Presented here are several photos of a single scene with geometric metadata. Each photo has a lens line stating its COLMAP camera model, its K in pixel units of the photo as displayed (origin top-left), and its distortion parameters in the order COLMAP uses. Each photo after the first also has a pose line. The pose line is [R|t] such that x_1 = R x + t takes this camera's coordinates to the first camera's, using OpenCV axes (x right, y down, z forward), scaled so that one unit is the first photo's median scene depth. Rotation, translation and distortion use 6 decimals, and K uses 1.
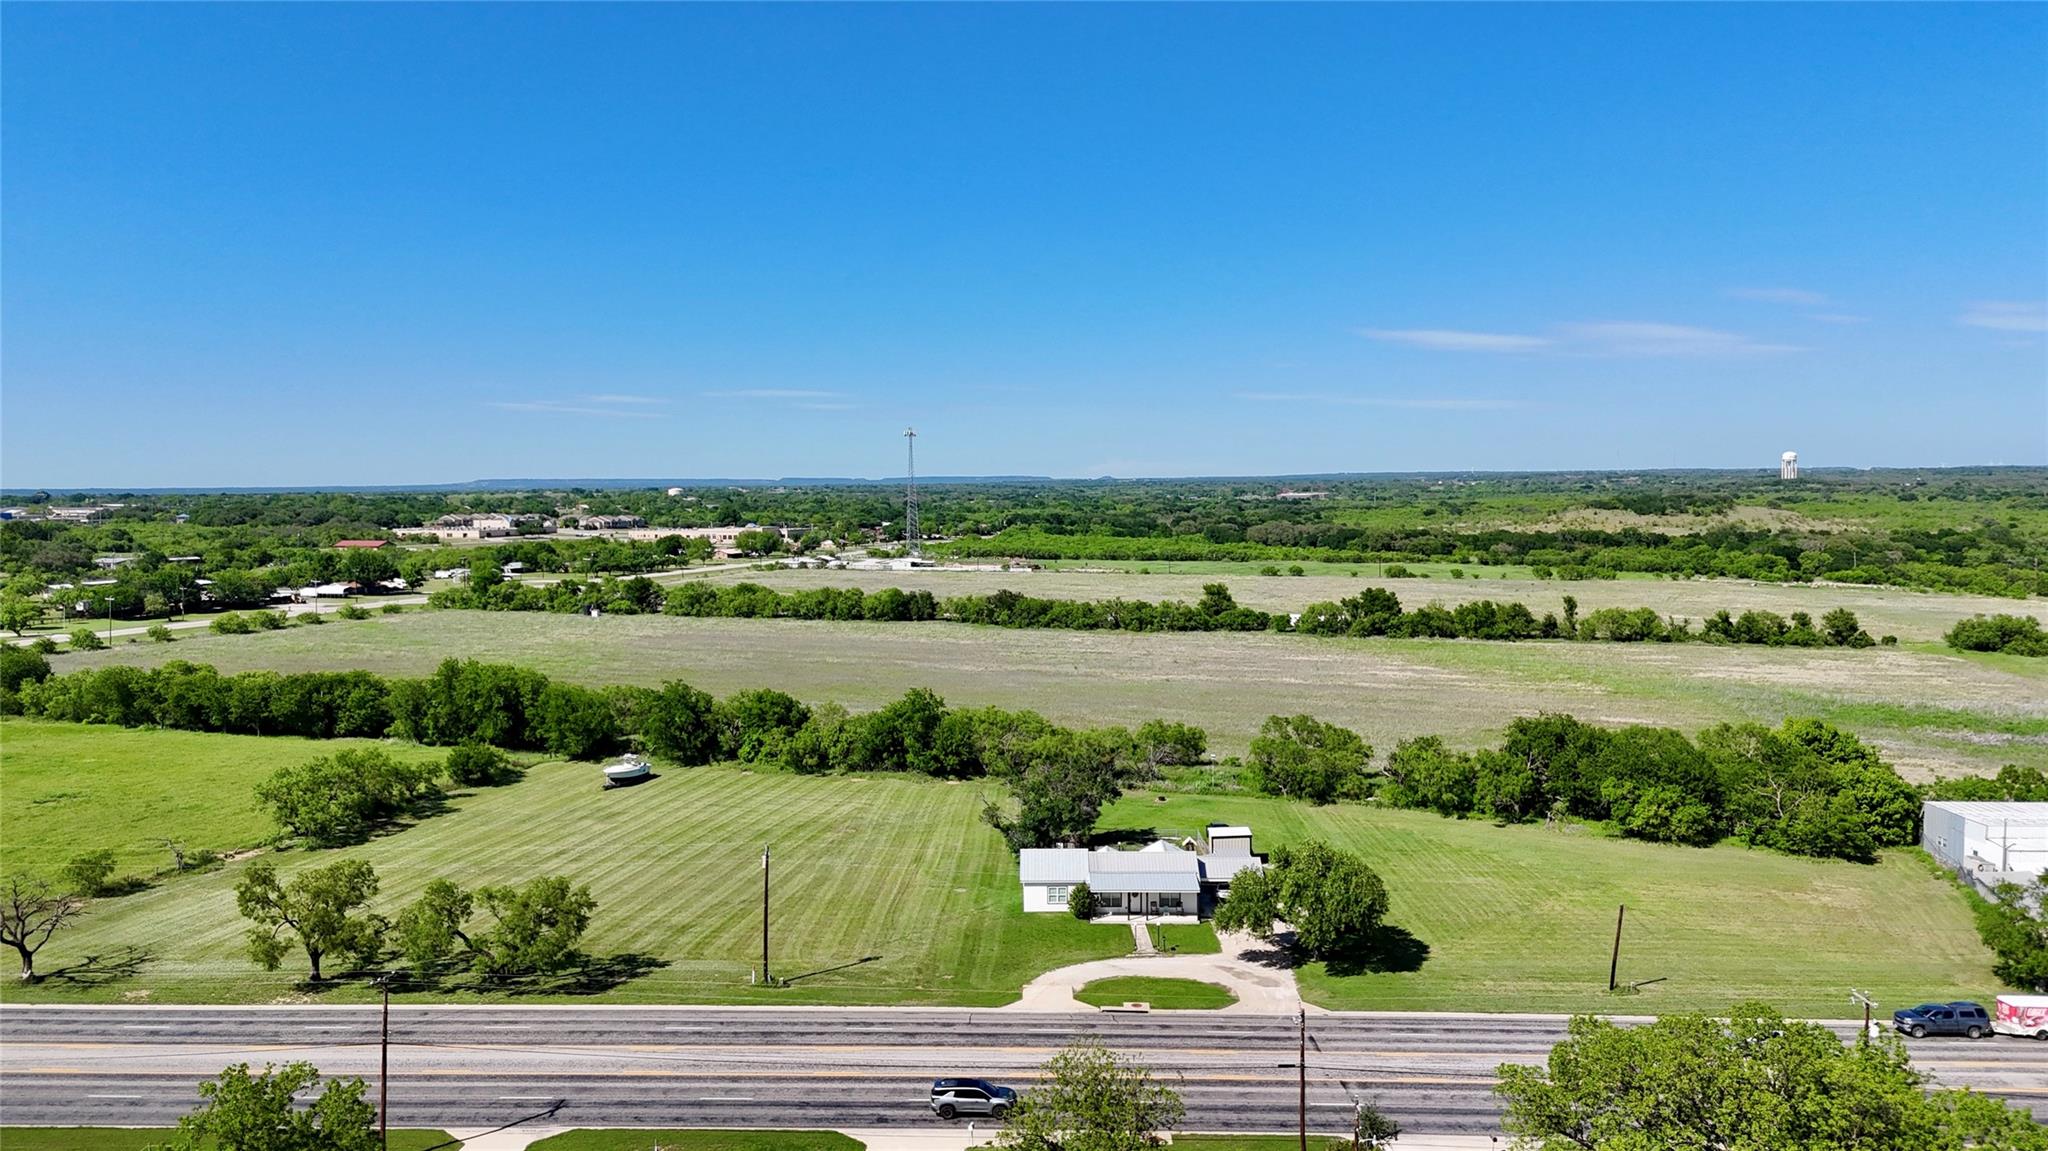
lens RADIAL K [[1485.6, 0, 1024.3], [0, 1485.6, 540.6], [0, 0, 1]] dist [0.117745, -0.228920]
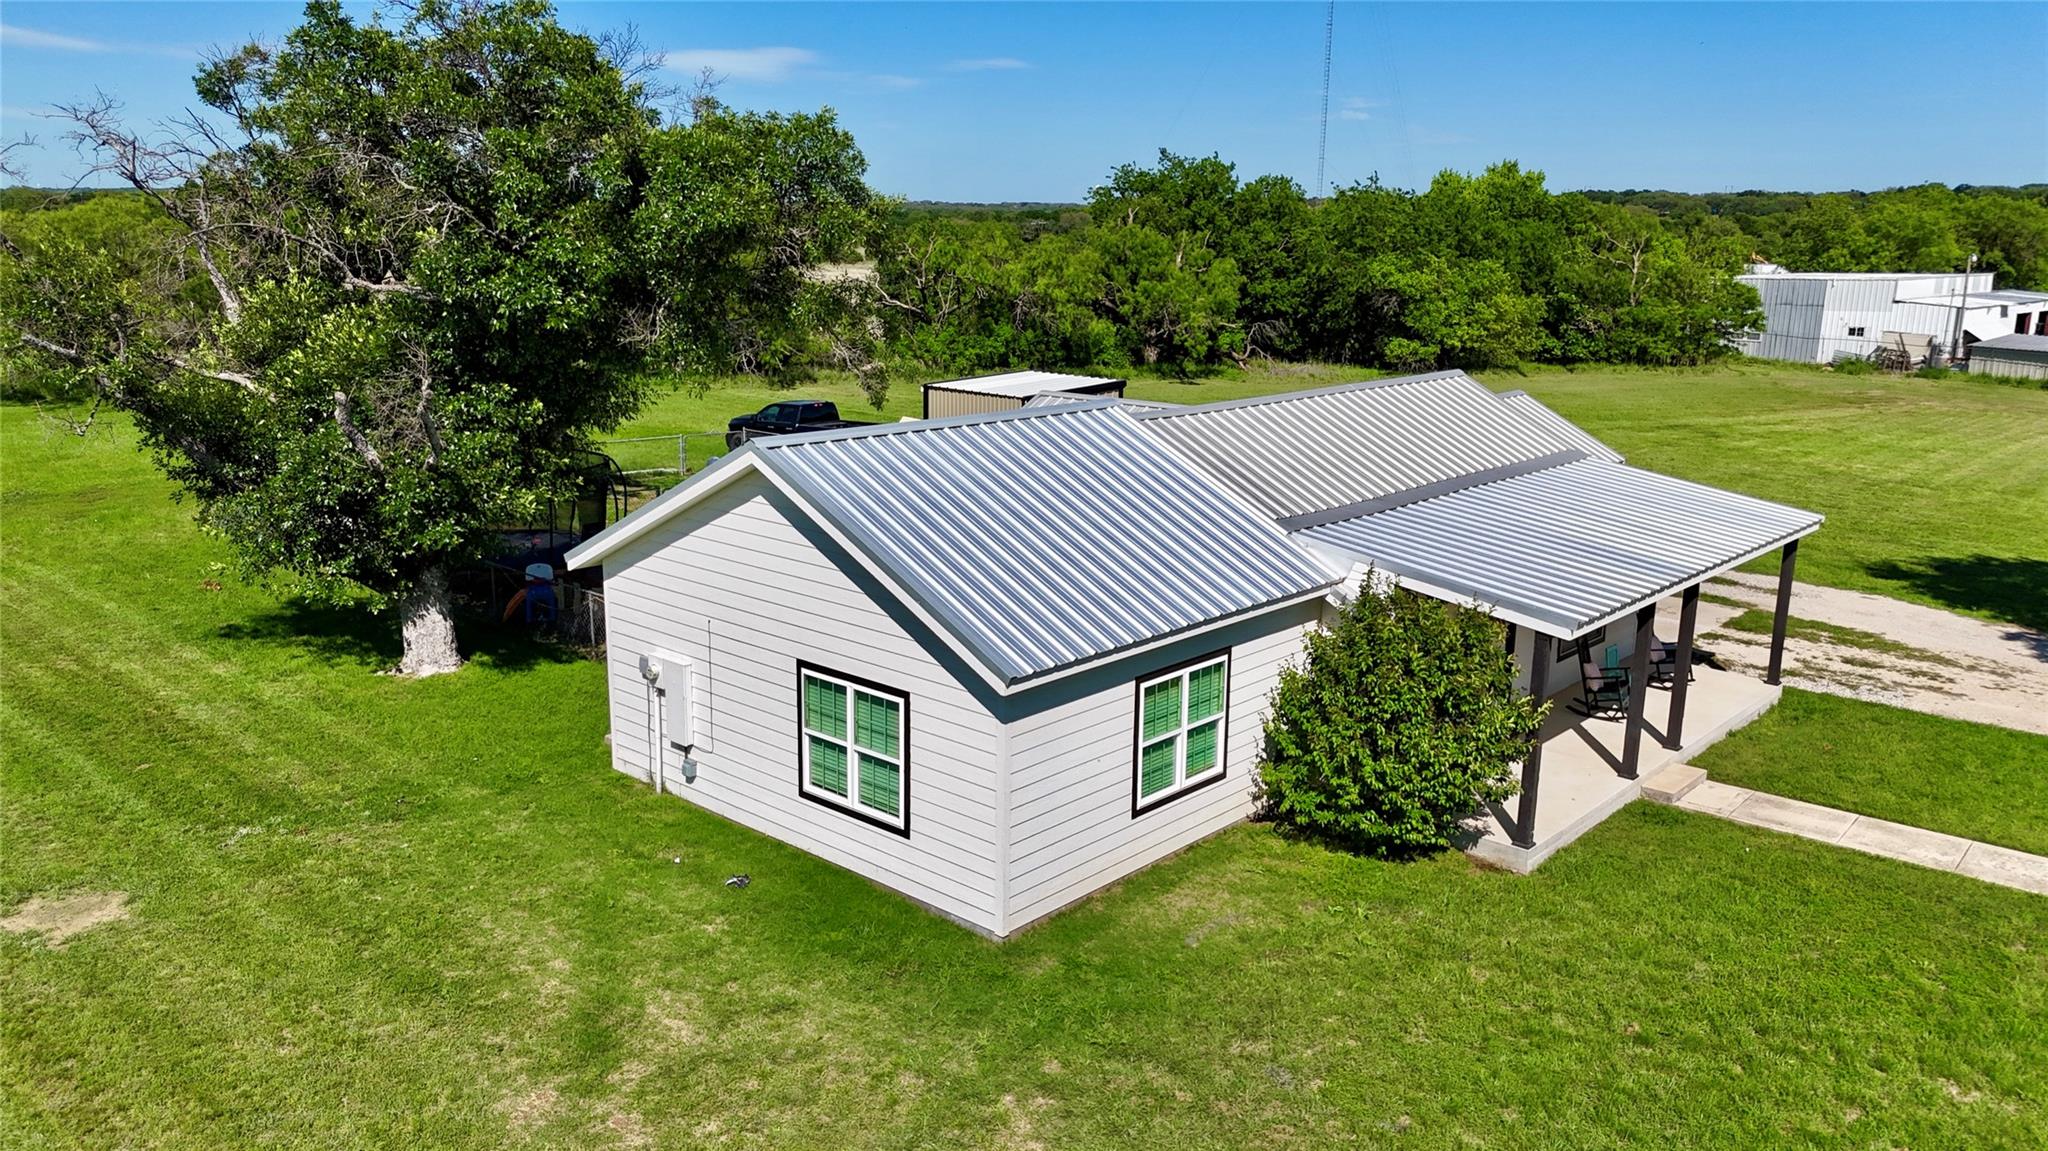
lens RADIAL K [[1497.8, 0, 1025.5], [0, 1497.8, 576.4], [0, 0, 1]] dist [0.083112, -0.095268]
pose [[0.661522, -0.150314, 0.734707, -0.053696], [0.003769, 0.980360, 0.197179, 0.138147], [-0.749916, -0.127669, 0.649096, 0.643486]]
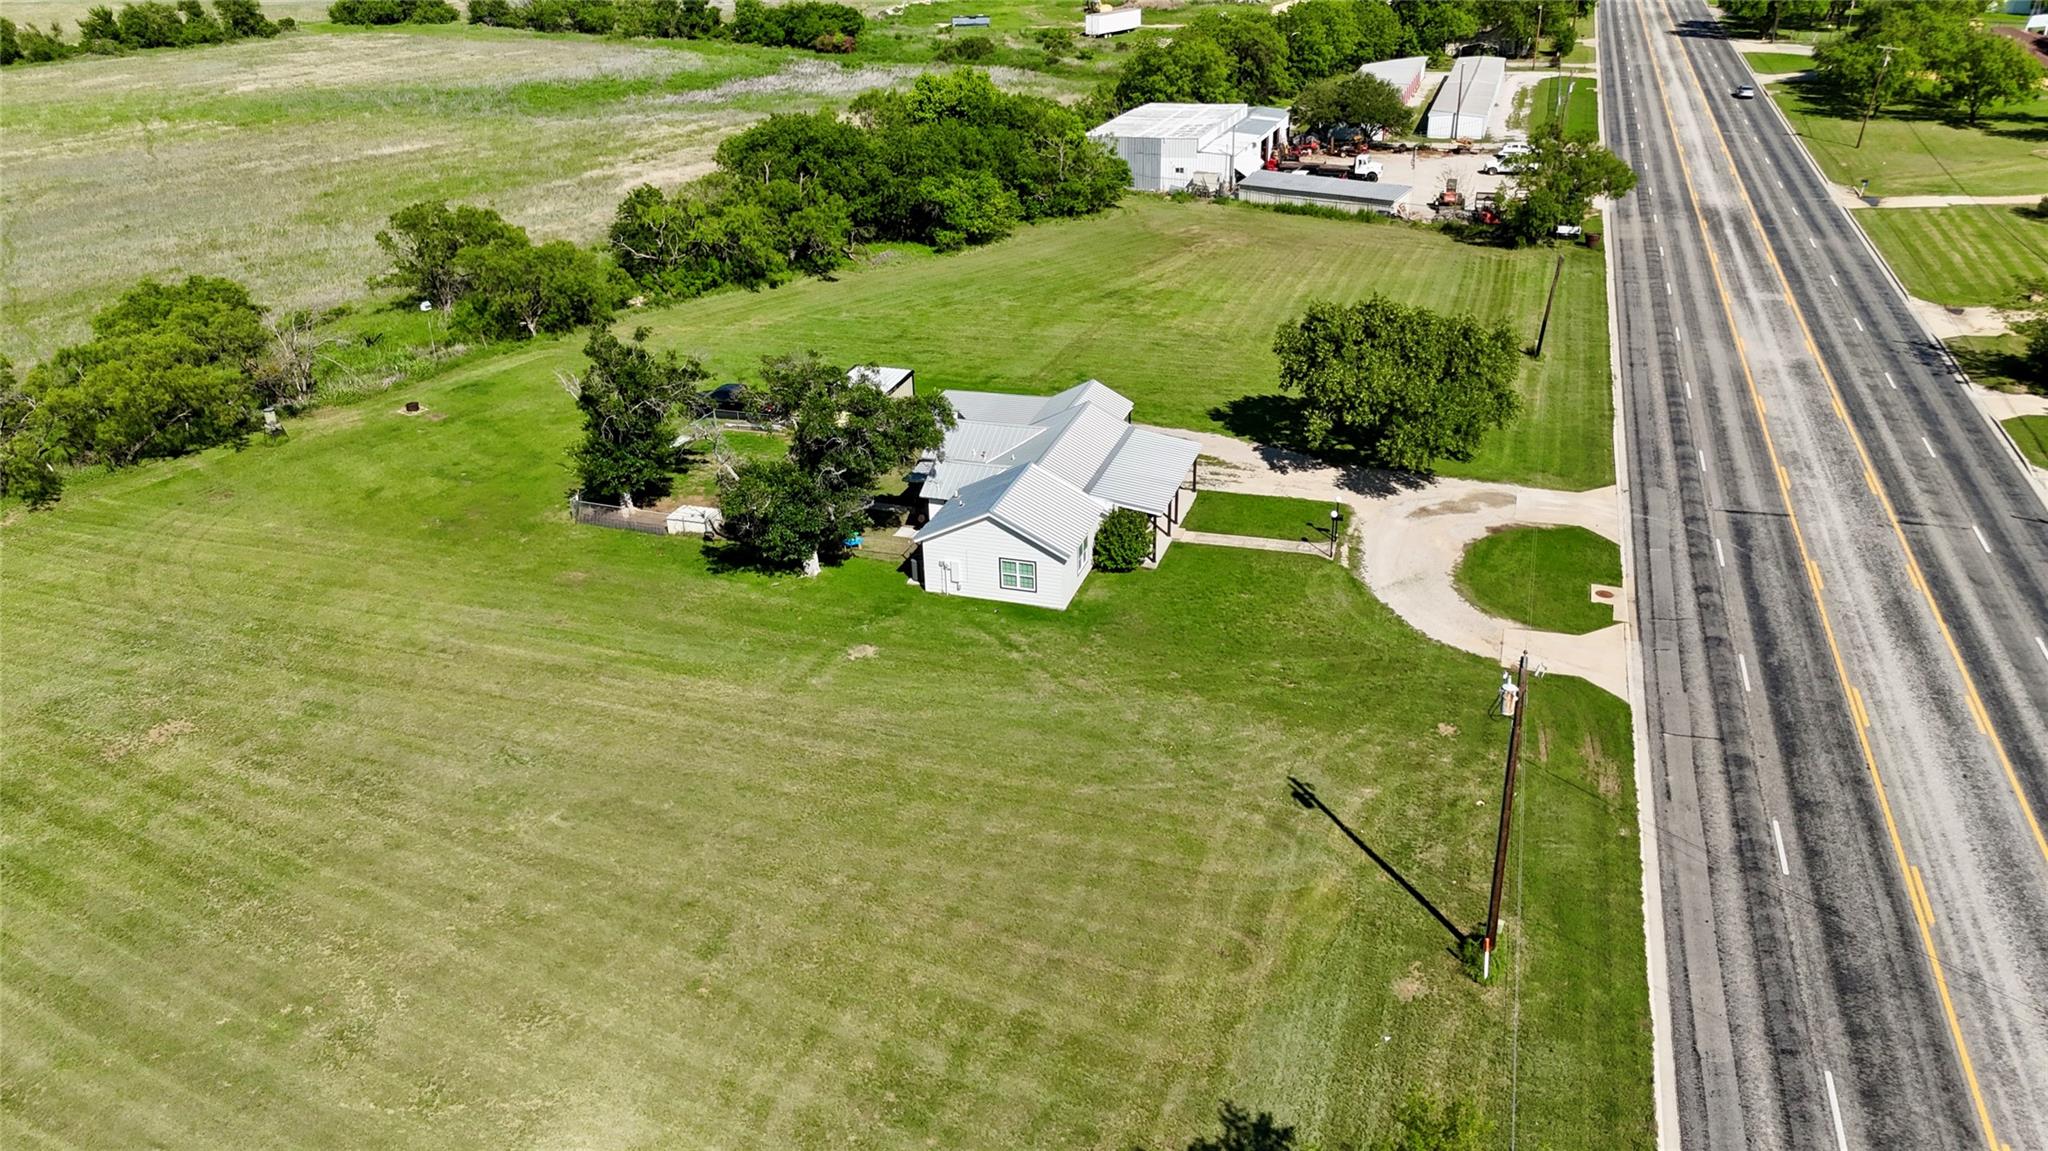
lens RADIAL K [[1497.8, 0, 1025.5], [0, 1497.8, 576.4], [0, 0, 1]] dist [0.083112, -0.095268]
pose [[0.297346, -0.418816, 0.858008, -0.307705], [0.053151, 0.904522, 0.423101, 0.012319], [-0.953289, -0.080204, 0.291217, 0.598109]]
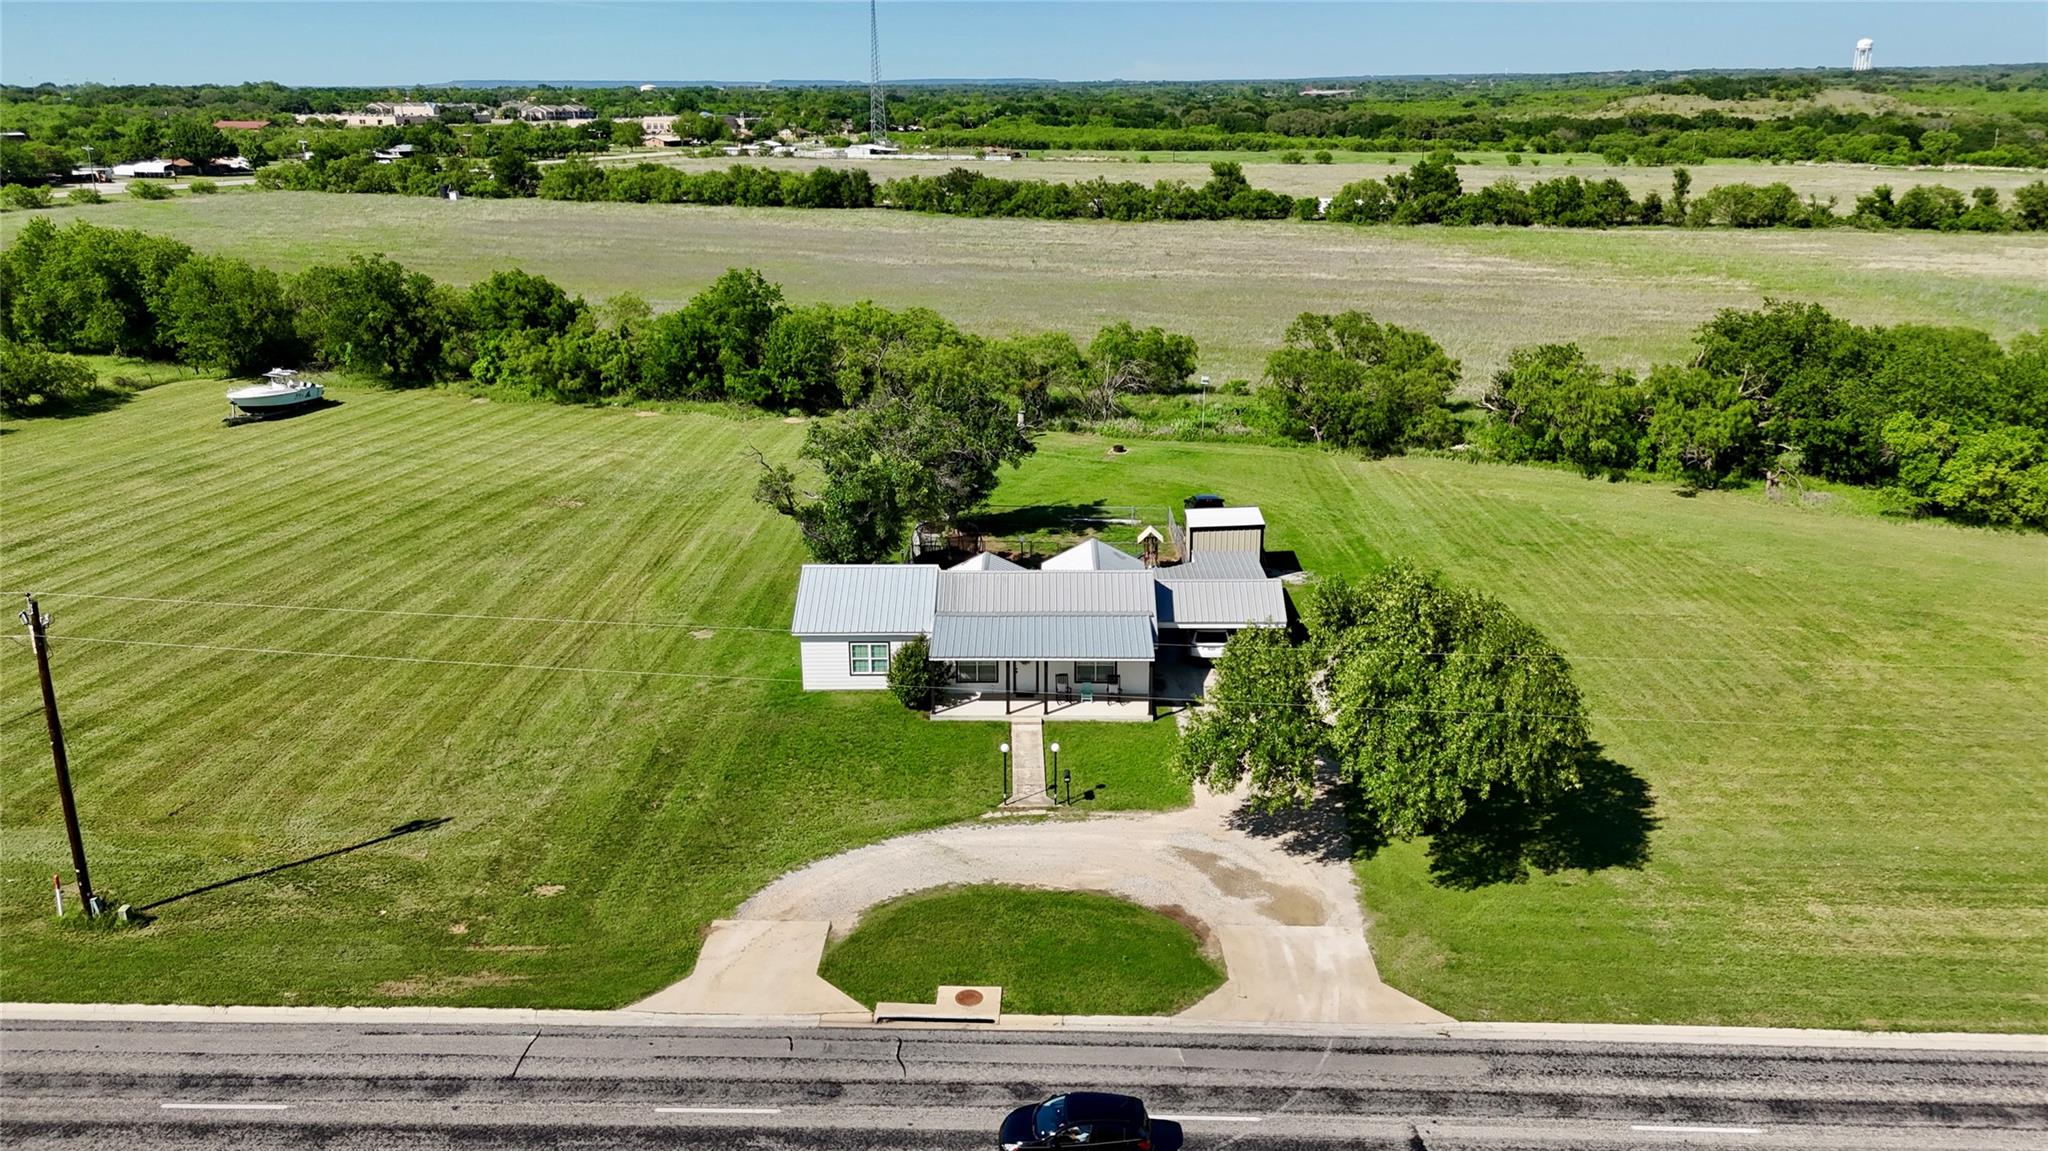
lens RADIAL K [[1497.8, 0, 1025.5], [0, 1497.8, 576.4], [0, 0, 1]] dist [0.083112, -0.095268]
pose [[0.999994, 0.003157, -0.001450, 0.051517], [-0.002644, 0.962305, 0.271961, 0.052654], [0.002254, -0.271955, 0.962307, 0.367586]]
